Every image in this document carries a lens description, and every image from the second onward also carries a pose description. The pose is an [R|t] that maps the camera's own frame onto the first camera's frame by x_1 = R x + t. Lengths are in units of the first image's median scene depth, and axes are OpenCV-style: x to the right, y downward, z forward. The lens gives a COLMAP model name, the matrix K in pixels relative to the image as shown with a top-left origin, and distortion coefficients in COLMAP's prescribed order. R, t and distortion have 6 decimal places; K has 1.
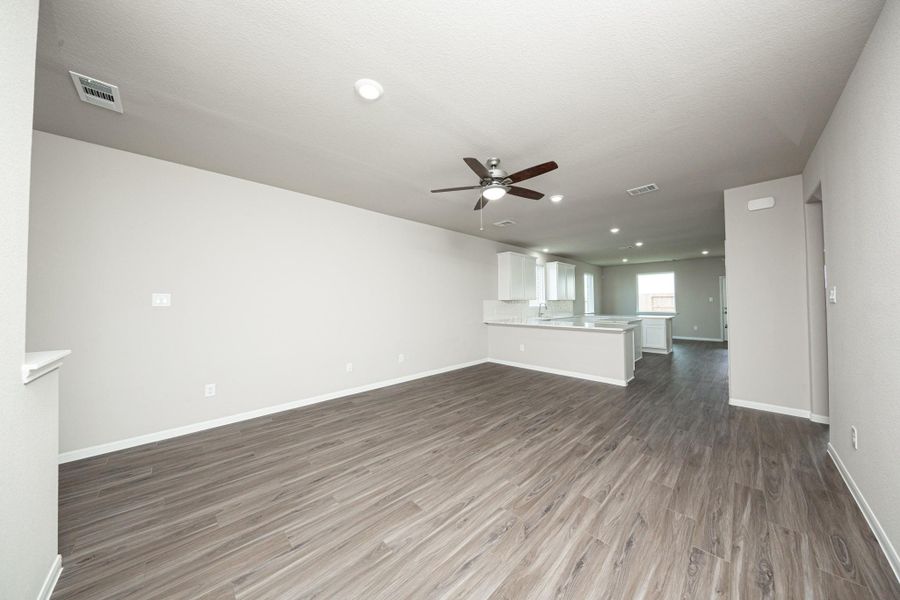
lens RADIAL K [[287.7, 0, 451.4], [0, 287.7, 294.8], [0, 0, 1]] dist [-0.000444, -0.000248]
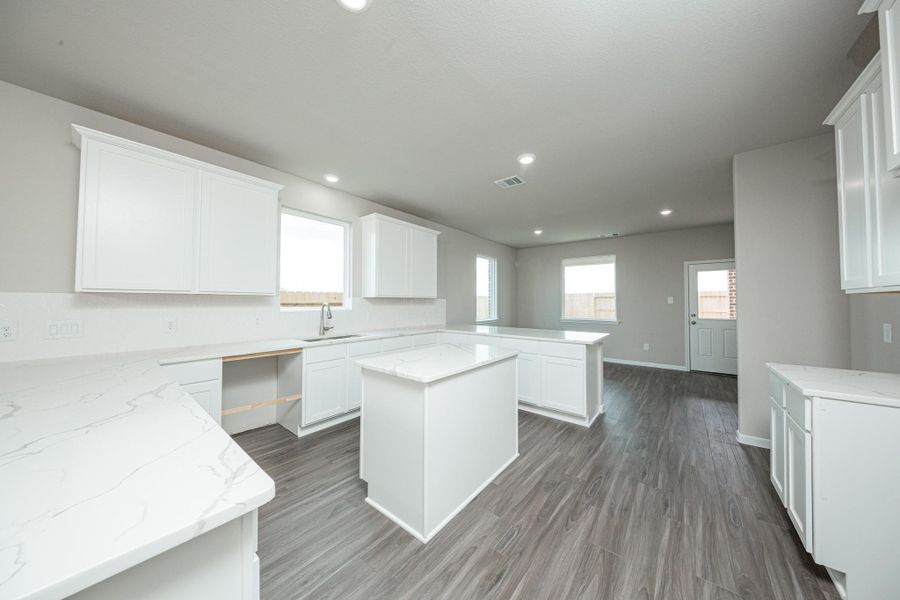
lens RADIAL K [[287.7, 0, 451.4], [0, 287.7, 294.8], [0, 0, 1]] dist [-0.000444, -0.000248]
pose [[0.992370, 0.014784, 0.122406, 1.128600], [-0.015094, 0.999885, 0.001605, 0.031698], [-0.122369, -0.003441, 0.992479, 1.381621]]
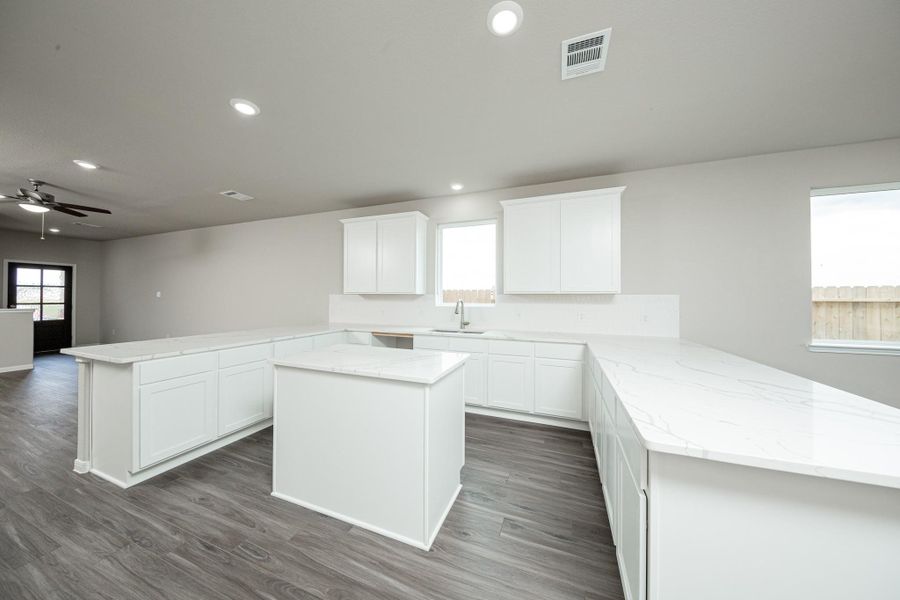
lens RADIAL K [[287.7, 0, 451.4], [0, 287.7, 294.8], [0, 0, 1]] dist [-0.000444, -0.000248]
pose [[0.413957, -0.000830, -0.910296, 1.832603], [0.013958, 0.999888, 0.005435, 0.042845], [0.910189, -0.014956, 0.413922, 1.956002]]
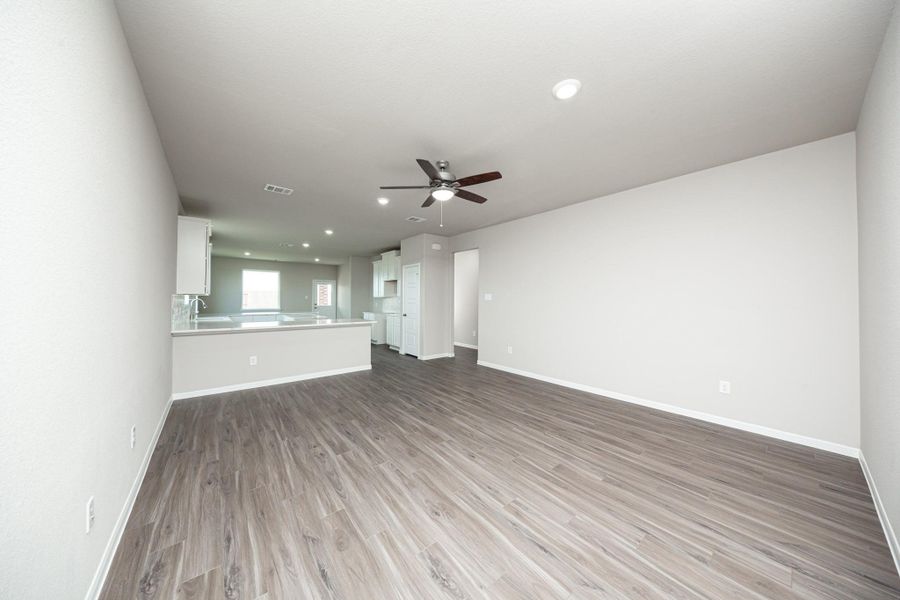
lens RADIAL K [[287.7, 0, 451.4], [0, 287.7, 294.8], [0, 0, 1]] dist [-0.000444, -0.000248]
pose [[0.082129, 0.021107, 0.996398, -0.842765], [-0.030522, 0.999360, -0.018654, 0.026678], [-0.996154, -0.028880, 0.082721, 0.829457]]
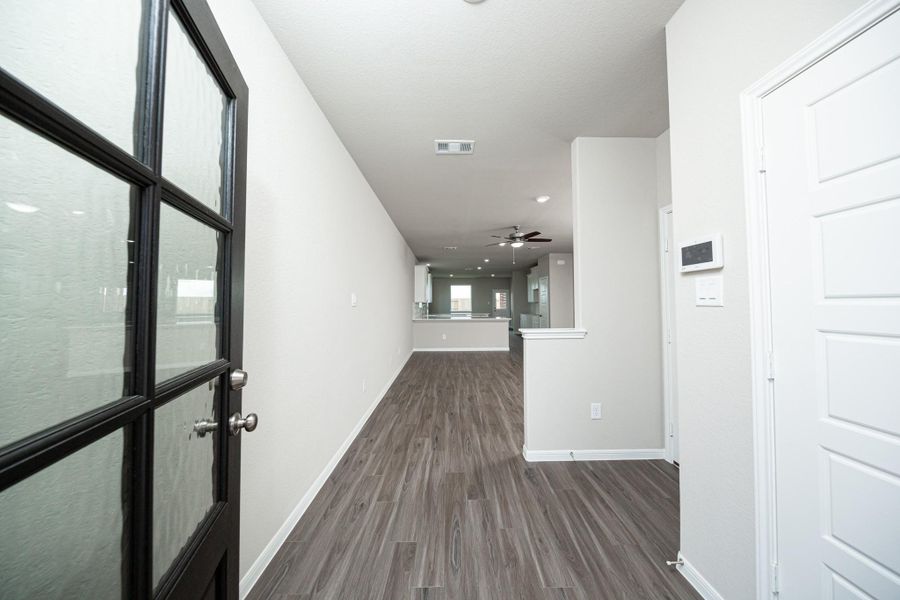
lens RADIAL K [[287.7, 0, 451.4], [0, 287.7, 294.8], [0, 0, 1]] dist [-0.000444, -0.000248]
pose [[0.683443, 0.025221, 0.729568, -1.412518], [-0.018259, 0.999681, -0.017454, 0.008285], [-0.729775, -0.001393, 0.683686, 0.042849]]
